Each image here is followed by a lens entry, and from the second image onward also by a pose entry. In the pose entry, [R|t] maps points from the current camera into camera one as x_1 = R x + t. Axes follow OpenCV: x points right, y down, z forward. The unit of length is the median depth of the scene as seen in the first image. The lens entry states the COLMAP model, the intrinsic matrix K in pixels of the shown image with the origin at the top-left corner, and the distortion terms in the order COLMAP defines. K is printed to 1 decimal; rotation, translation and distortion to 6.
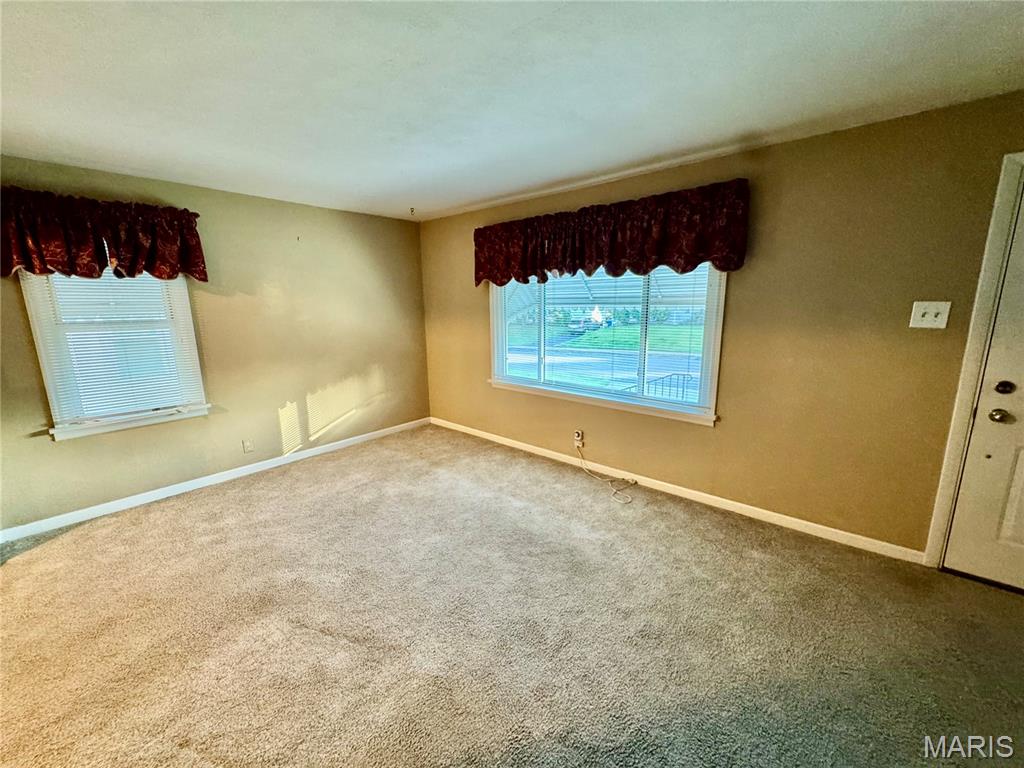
lens RADIAL K [[411.3, 0, 512.0], [0, 411.3, 384.0], [0, 0, 1]] dist [-0.002617, -0.000323]
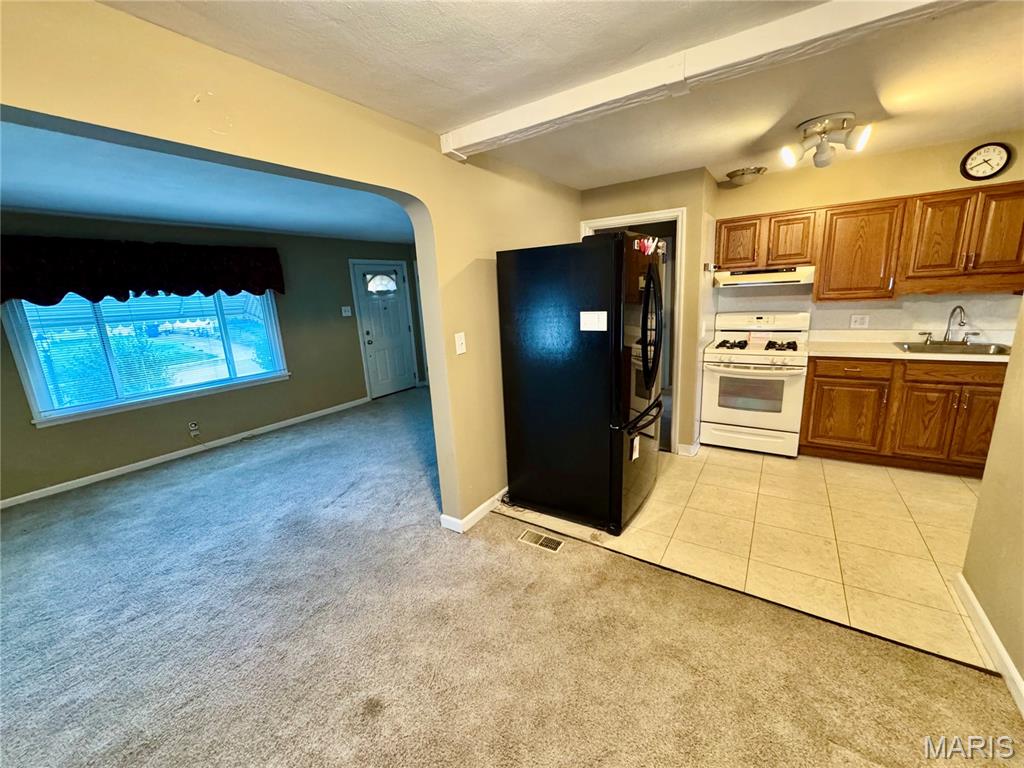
lens RADIAL K [[411.3, 0, 512.0], [0, 411.3, 384.0], [0, 0, 1]] dist [-0.002617, -0.000323]
pose [[-0.137471, -0.189301, 0.972248, -1.531526], [0.253543, 0.942140, 0.219289, -0.024924], [-0.957506, 0.276653, -0.081521, 0.232984]]
